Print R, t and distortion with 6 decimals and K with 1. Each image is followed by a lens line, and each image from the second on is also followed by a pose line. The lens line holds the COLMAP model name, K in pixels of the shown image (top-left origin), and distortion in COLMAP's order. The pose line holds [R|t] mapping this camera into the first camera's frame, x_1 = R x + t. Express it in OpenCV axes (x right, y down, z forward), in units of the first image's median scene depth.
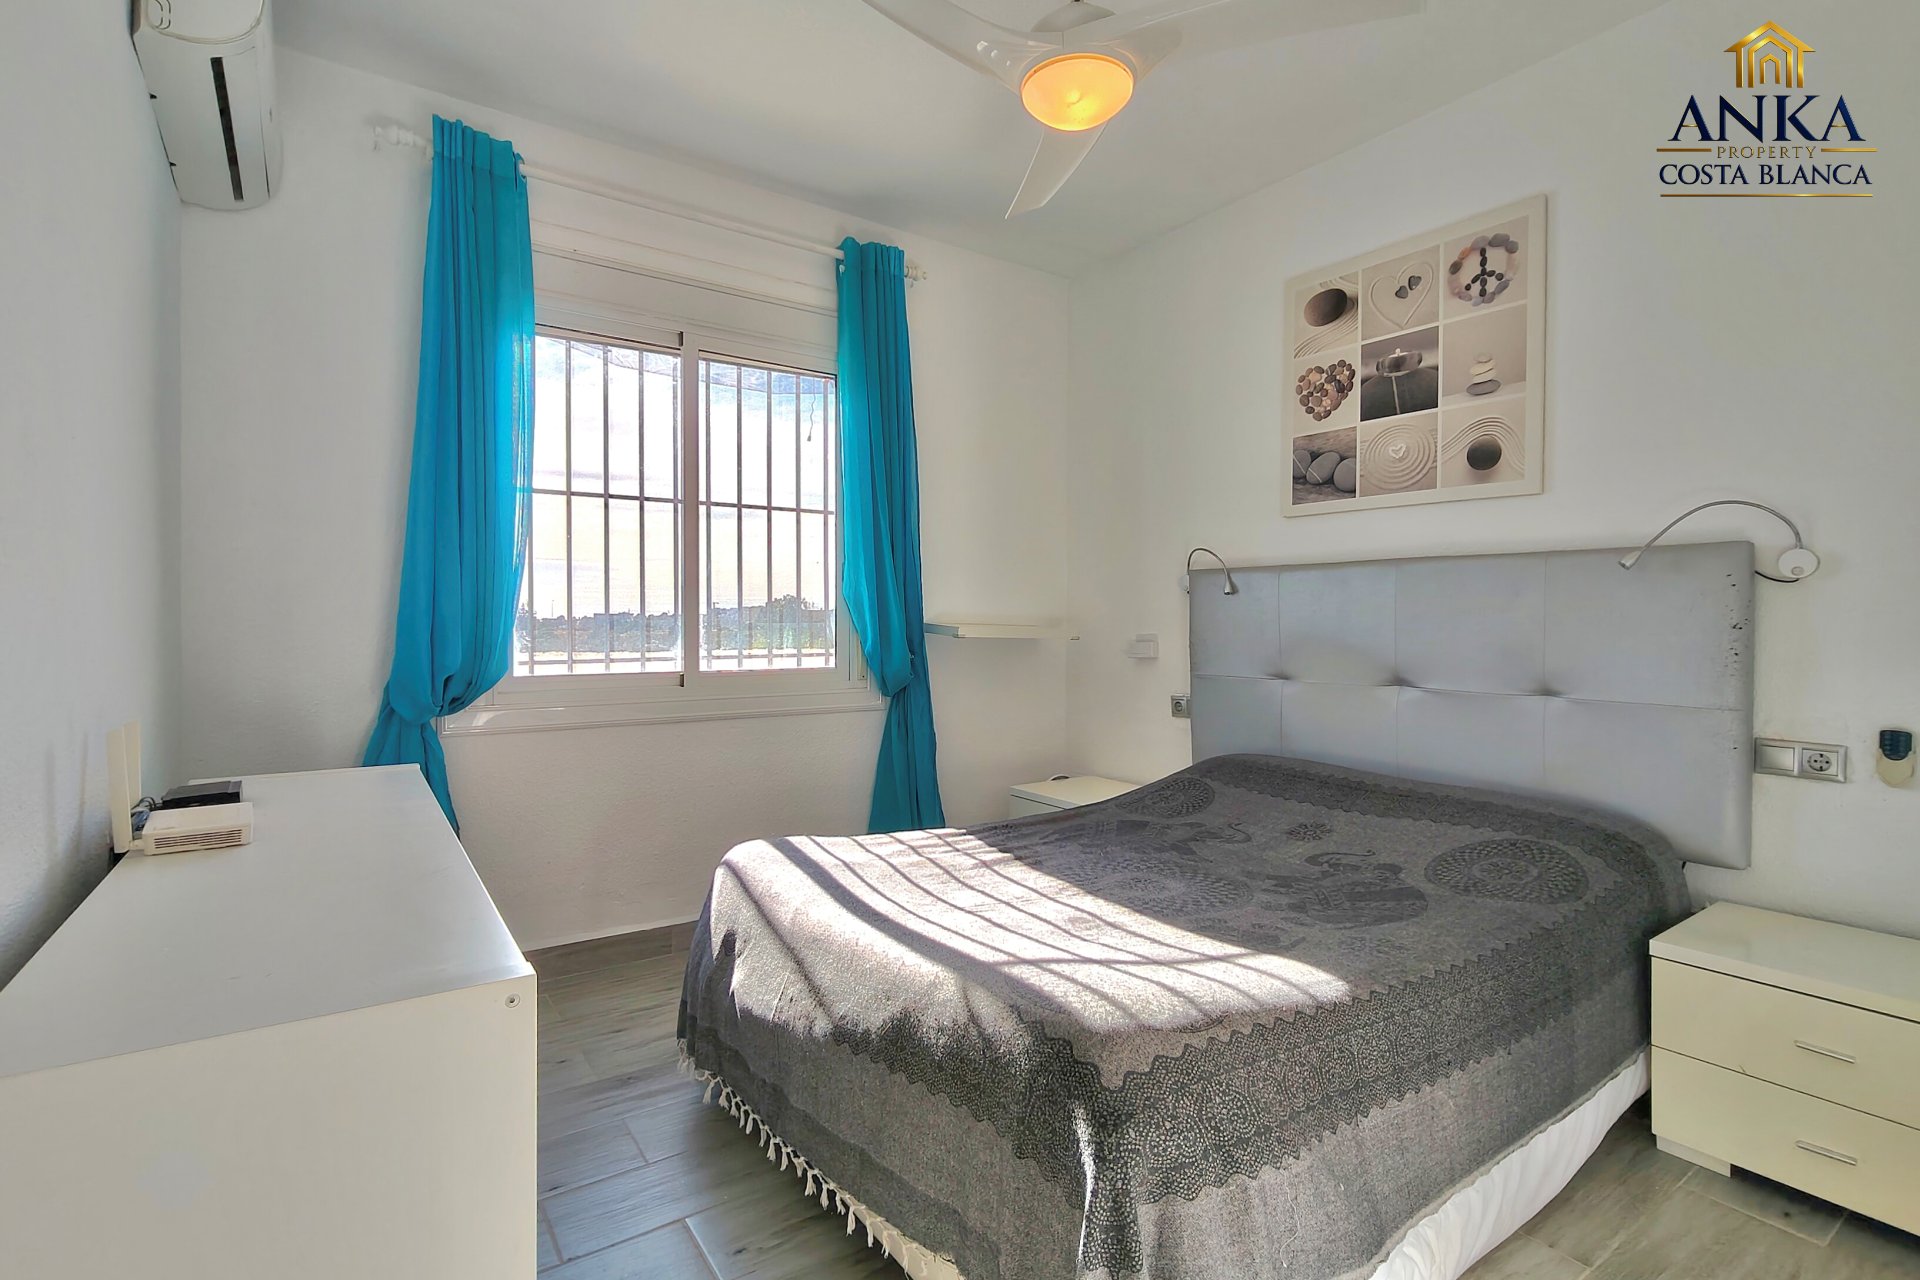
lens RADIAL K [[909.5, 0, 966.9], [0, 909.5, 633.5], [0, 0, 1]] dist [-0.001572, -0.000302]
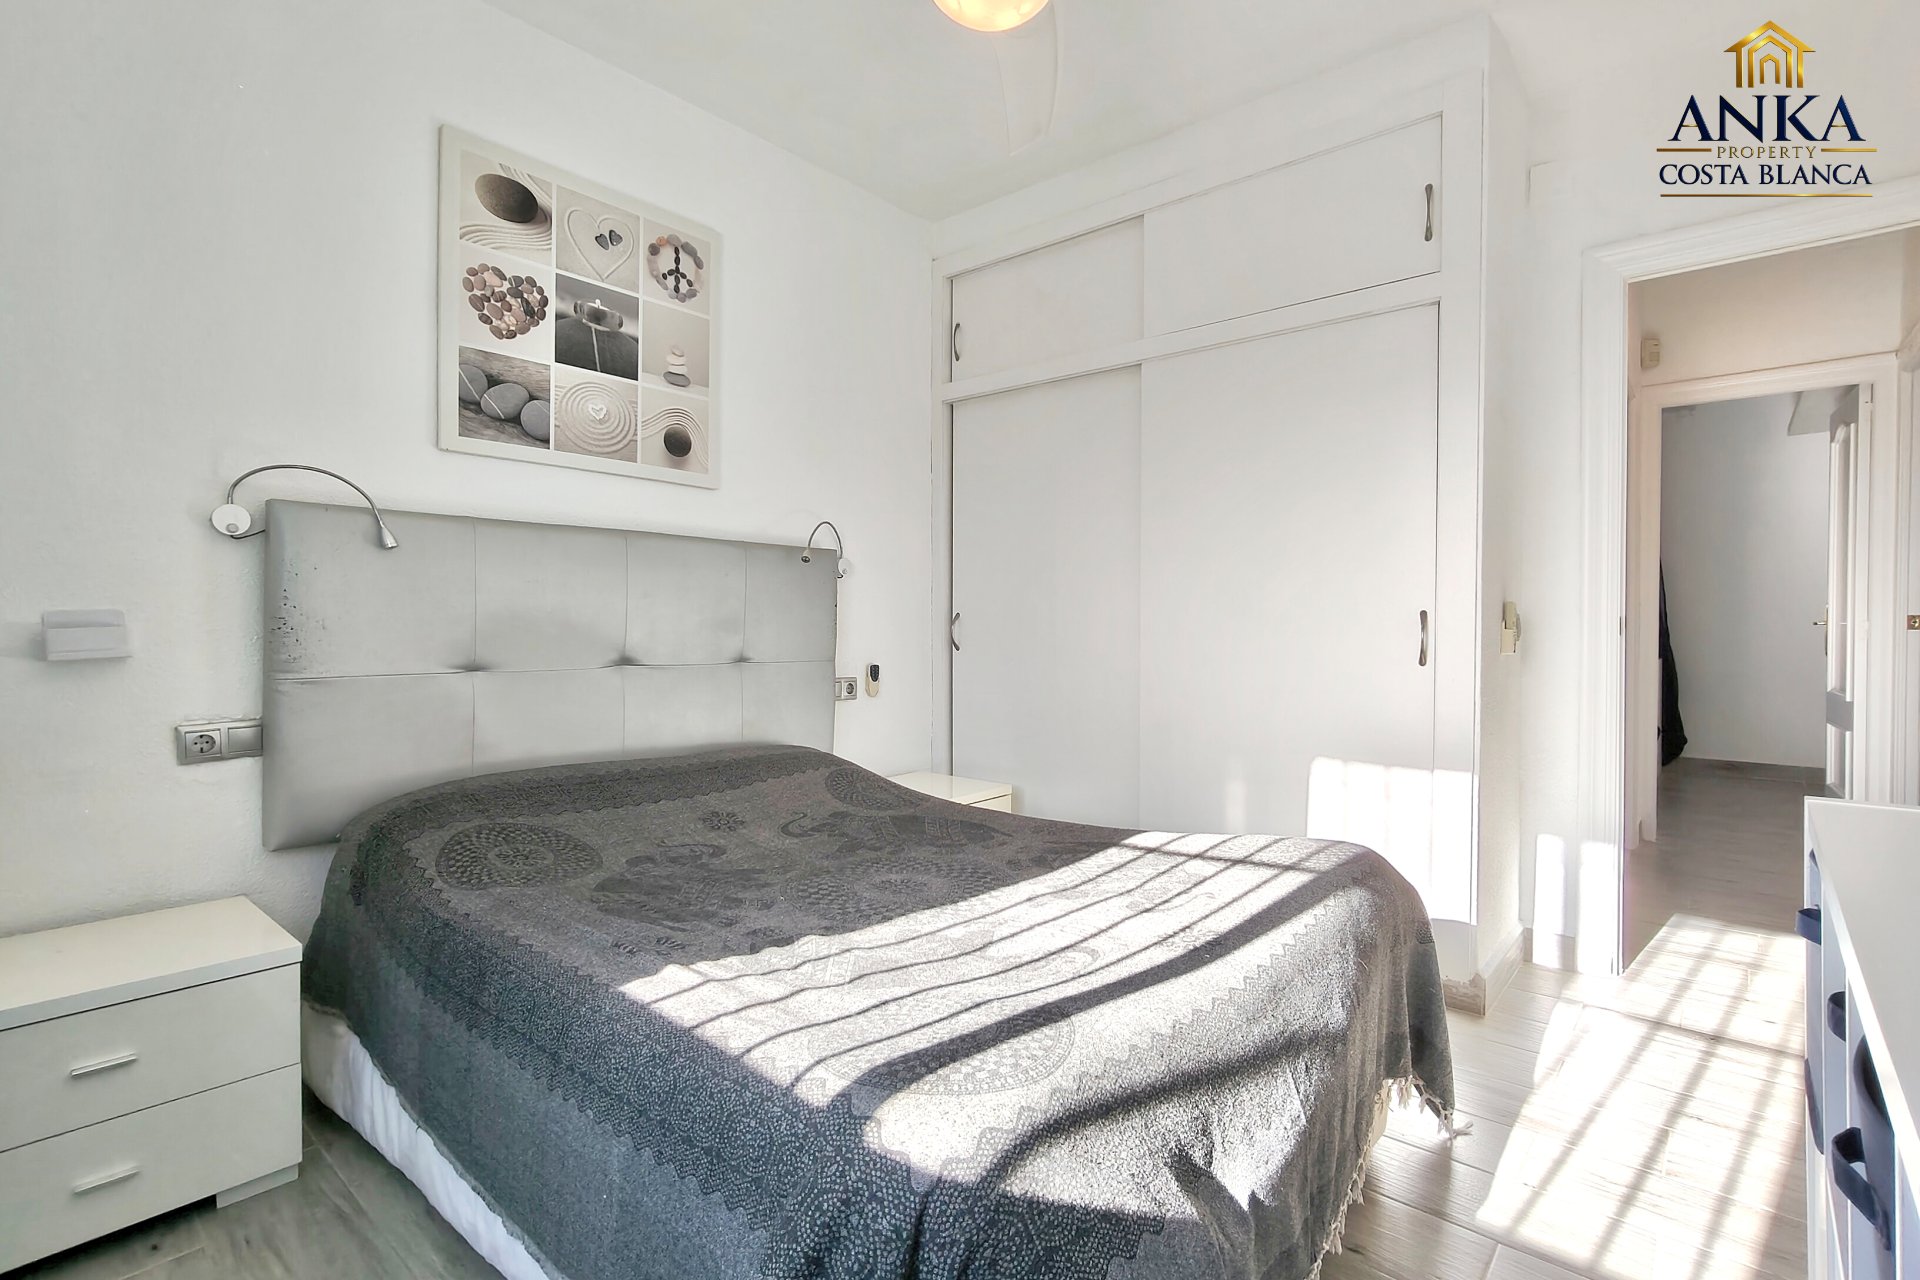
lens RADIAL K [[897.0, 0, 965.2], [0, 897.0, 628.8], [0, 0, 1]] dist [0.010669, -0.000061]
pose [[-0.232099, -0.013751, 0.972595, -0.483757], [0.007896, 0.999840, 0.016020, 0.007793], [-0.972660, 0.011398, -0.231953, 0.821659]]
